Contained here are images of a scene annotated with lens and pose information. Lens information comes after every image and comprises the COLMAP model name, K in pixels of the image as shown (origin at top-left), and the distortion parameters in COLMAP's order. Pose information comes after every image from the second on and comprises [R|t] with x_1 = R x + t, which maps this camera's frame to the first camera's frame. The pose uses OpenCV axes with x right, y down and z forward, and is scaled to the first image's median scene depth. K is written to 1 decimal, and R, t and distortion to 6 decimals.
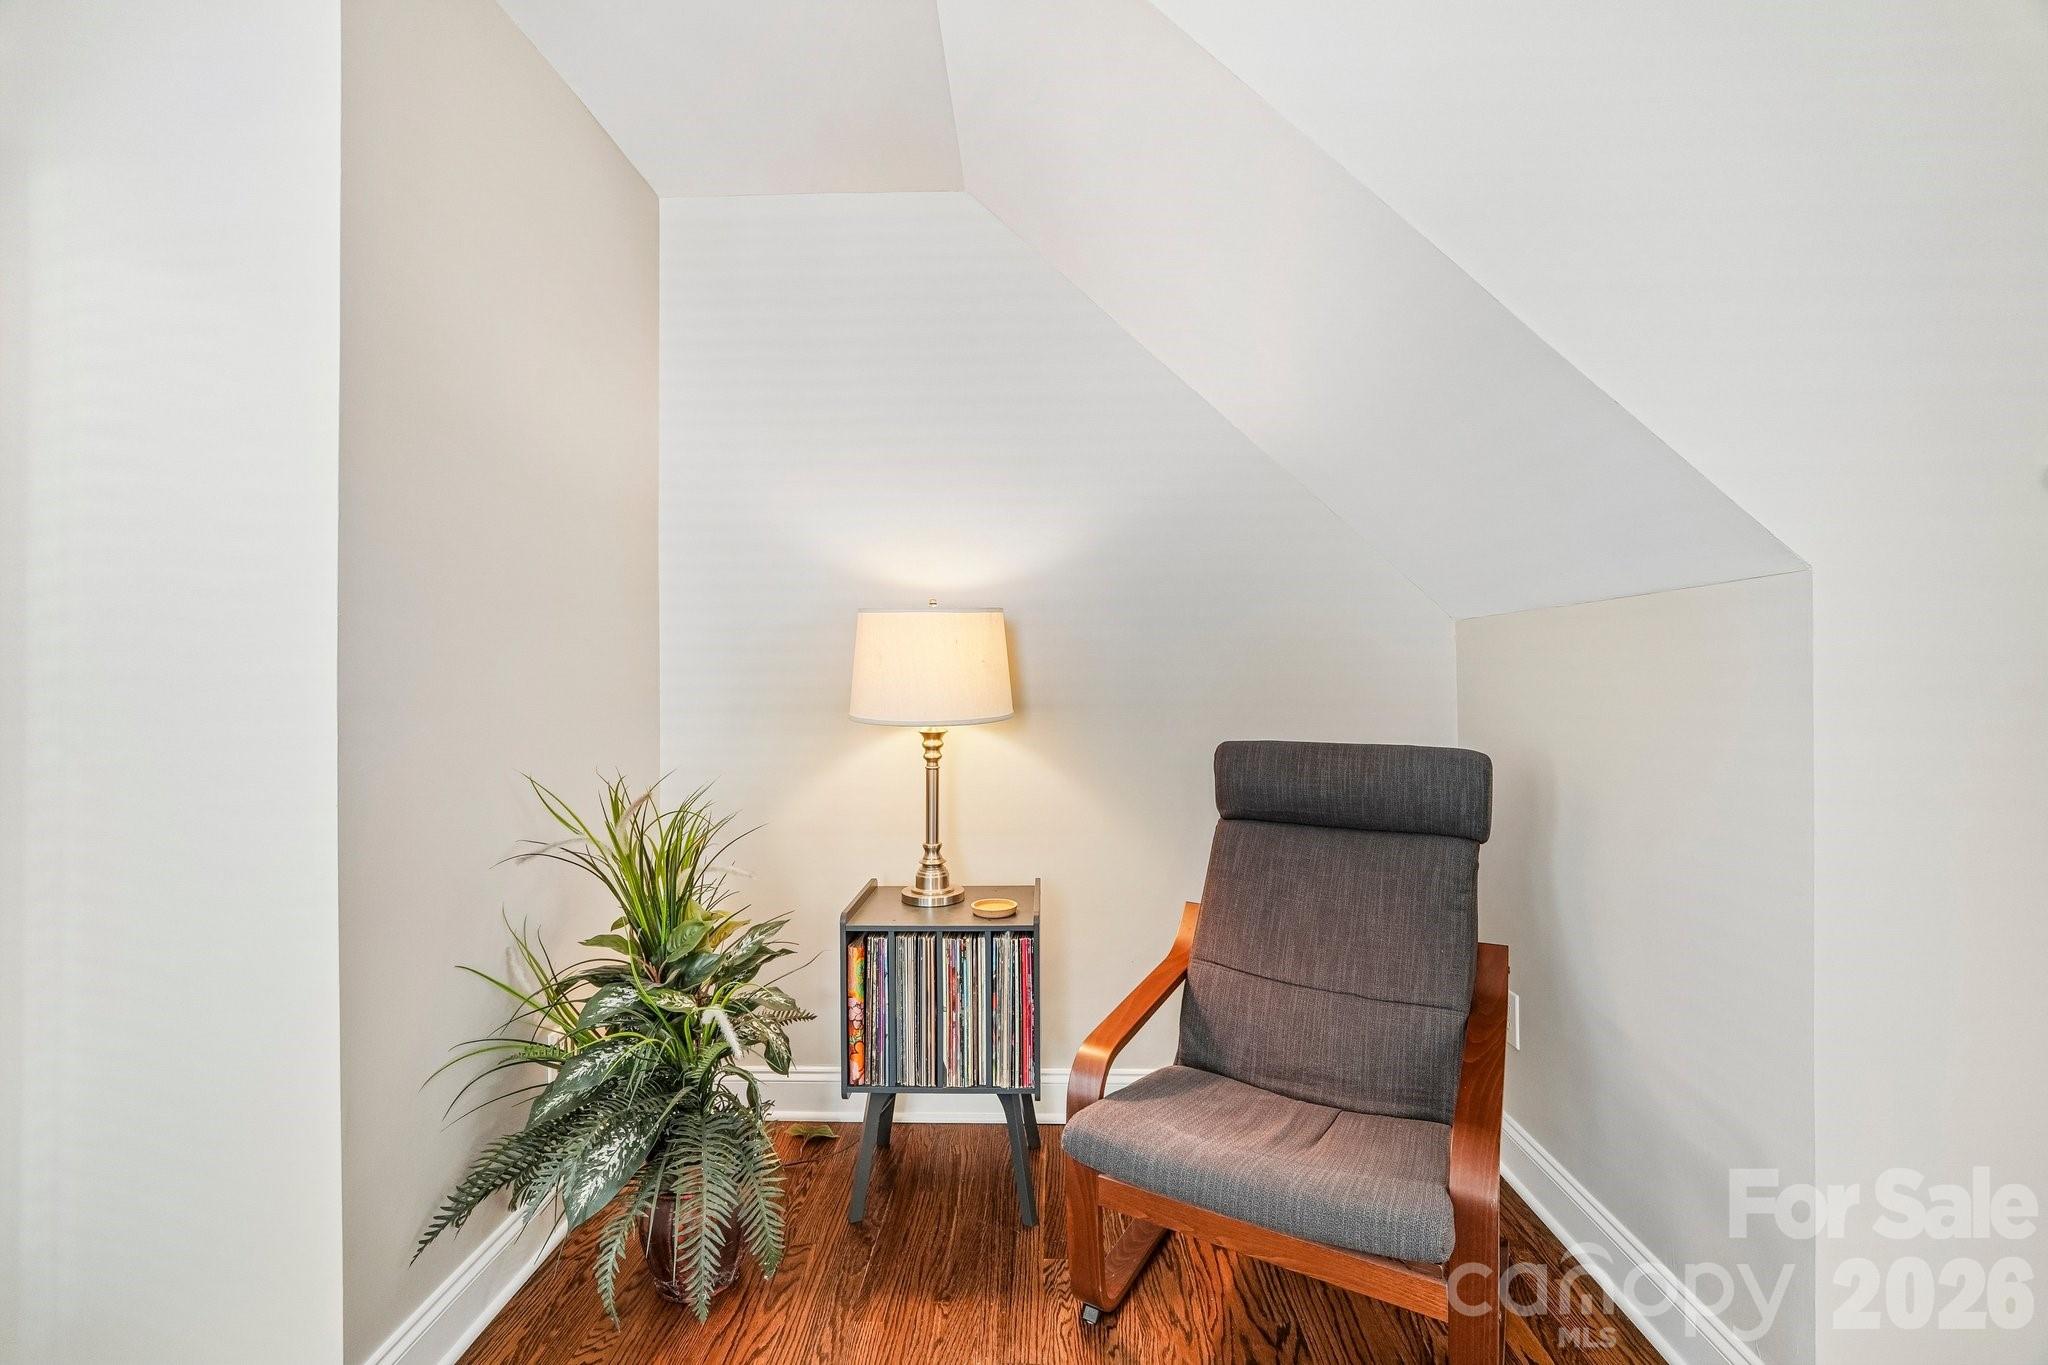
lens RADIAL K [[860.6, 0, 1024.0], [0, 860.6, 676.5], [0, 0, 1]] dist [-0.017017, 0.006915]
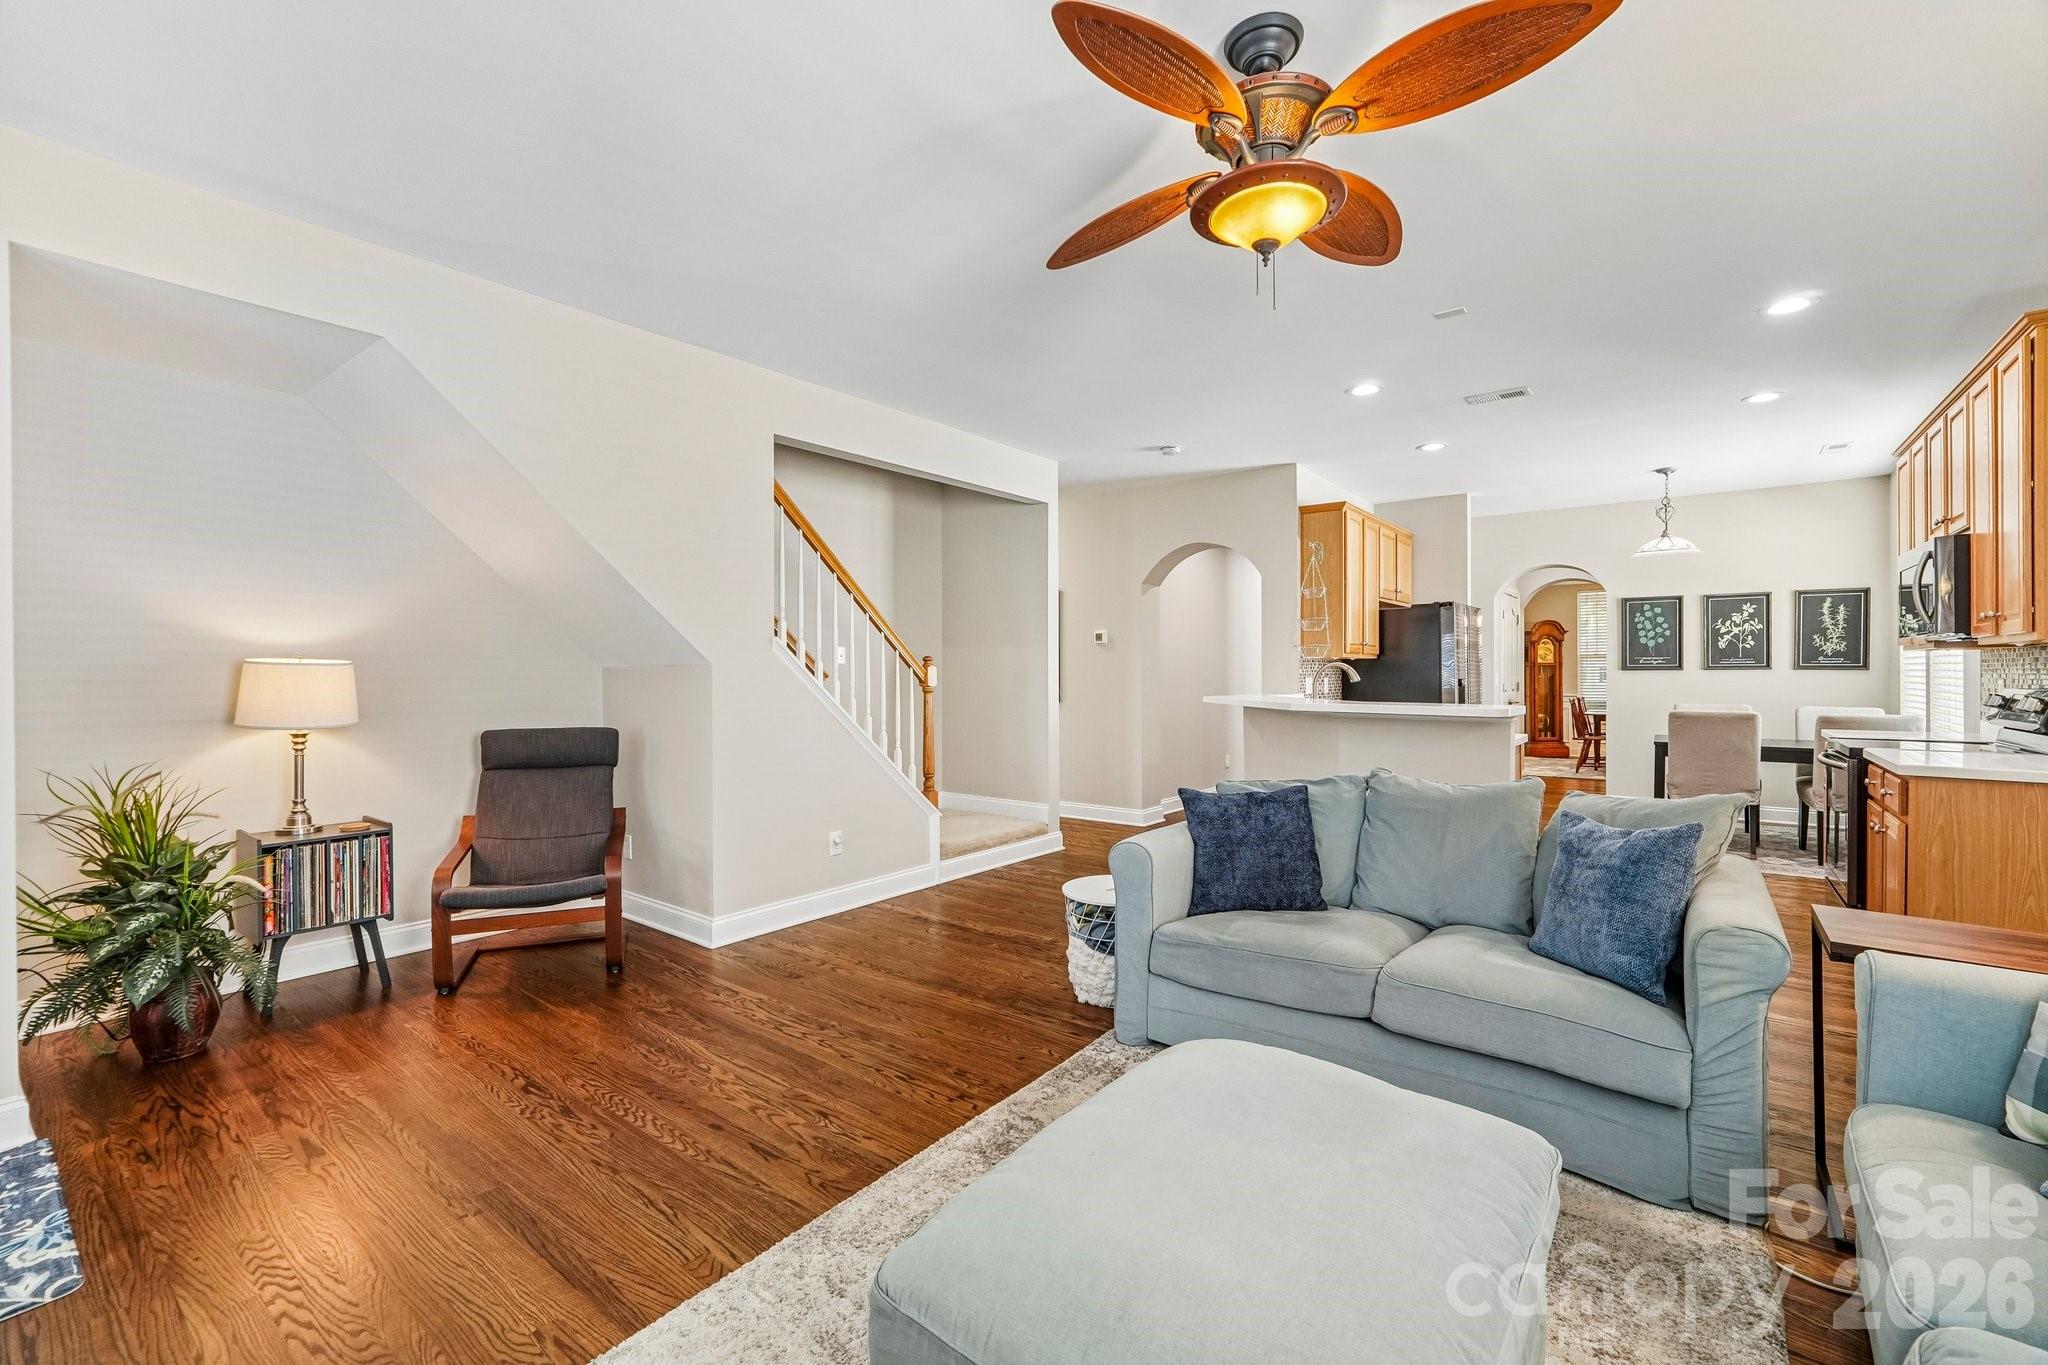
lens RADIAL K [[860.6, 0, 1024.0], [0, 860.6, 676.5], [0, 0, 1]] dist [-0.017017, 0.006915]
pose [[0.590414, -0.000612, 0.807100, -0.691125], [0.000410, 1.000000, 0.000458, -0.053370], [-0.807101, 0.000060, 0.590414, -1.276425]]
